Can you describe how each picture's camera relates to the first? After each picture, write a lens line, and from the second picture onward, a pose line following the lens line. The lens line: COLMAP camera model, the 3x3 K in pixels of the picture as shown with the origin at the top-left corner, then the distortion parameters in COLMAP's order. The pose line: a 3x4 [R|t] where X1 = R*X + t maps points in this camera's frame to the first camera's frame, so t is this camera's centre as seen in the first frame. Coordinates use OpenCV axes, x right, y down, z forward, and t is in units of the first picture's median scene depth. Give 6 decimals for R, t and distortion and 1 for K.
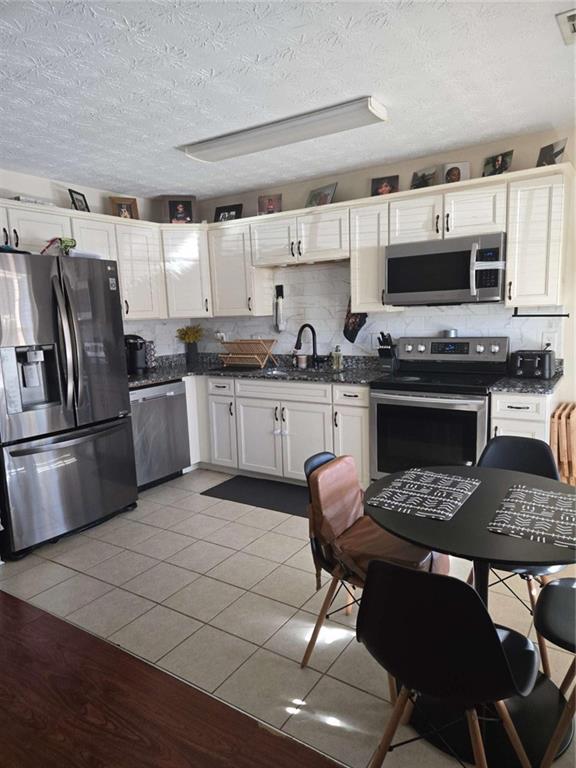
lens RADIAL K [[511.5, 0, 288.0], [0, 511.5, 384.0], [0, 0, 1]] dist [0.096687, -0.086746]
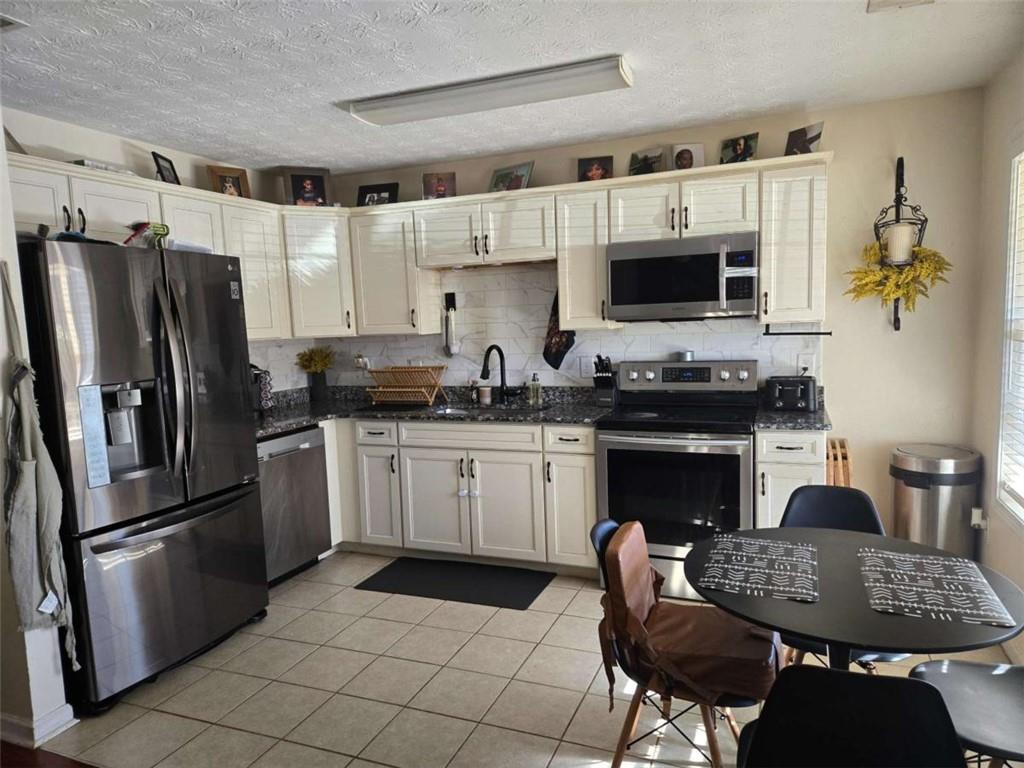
lens RADIAL K [[682.0, 0, 513.4], [0, 682.0, 389.8], [0, 0, 1]] dist [0.096687, -0.086746]
pose [[0.979759, -0.020748, 0.199101, -0.152619], [0.030097, 0.998576, -0.044042, -0.008477], [-0.197903, 0.049143, 0.978989, 0.029621]]
